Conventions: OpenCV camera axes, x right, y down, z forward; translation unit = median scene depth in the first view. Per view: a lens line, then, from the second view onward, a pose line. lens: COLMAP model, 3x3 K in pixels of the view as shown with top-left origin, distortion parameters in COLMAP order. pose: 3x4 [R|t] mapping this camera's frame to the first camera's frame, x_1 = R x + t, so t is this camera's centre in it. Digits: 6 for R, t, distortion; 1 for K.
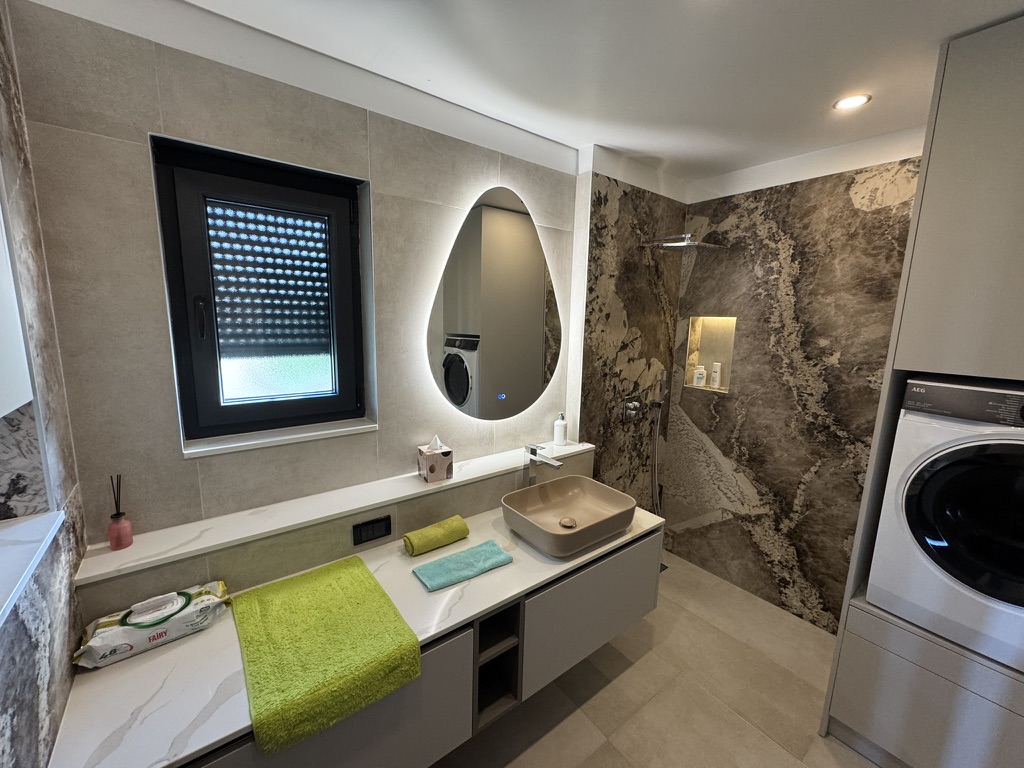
lens RADIAL K [[408.4, 0, 516.1], [0, 408.4, 383.5], [0, 0, 1]] dist [-0.005820, 0.000775]
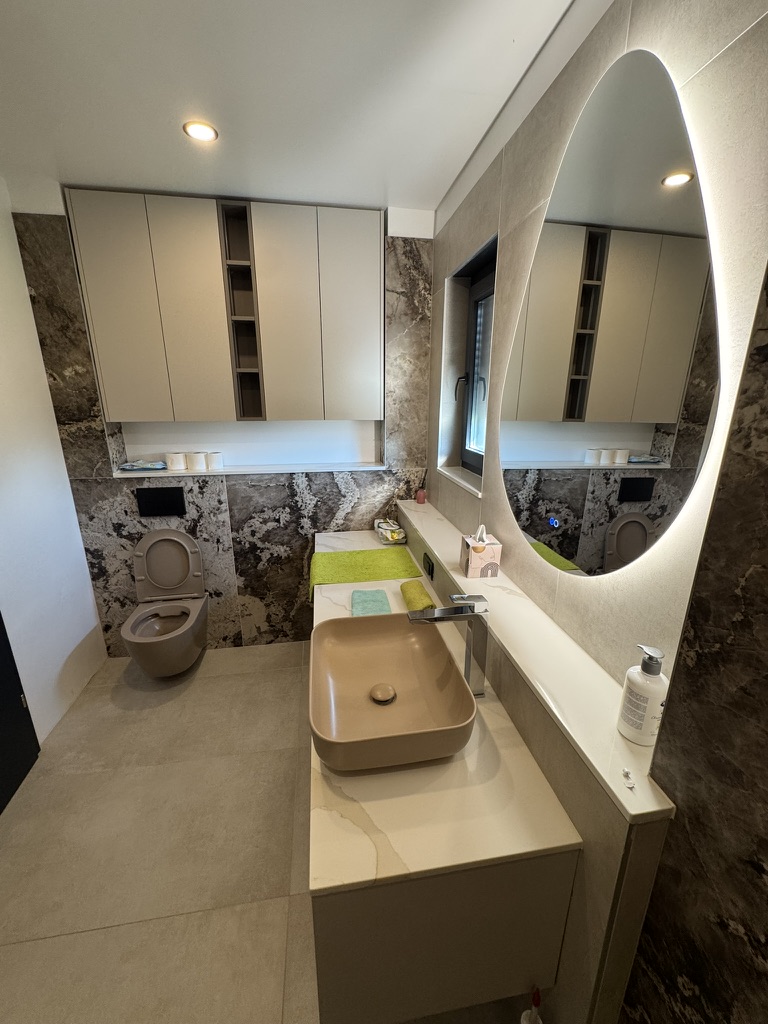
lens RADIAL K [[408.4, 0, 385.9], [0, 408.4, 512.5], [0, 0, 1]] dist [-0.005820, 0.000775]
pose [[-0.482990, 0.217563, -0.848167, 0.465487], [-0.161063, 0.930039, 0.330281, -0.106981], [0.860685, 0.296131, -0.414158, 0.898335]]
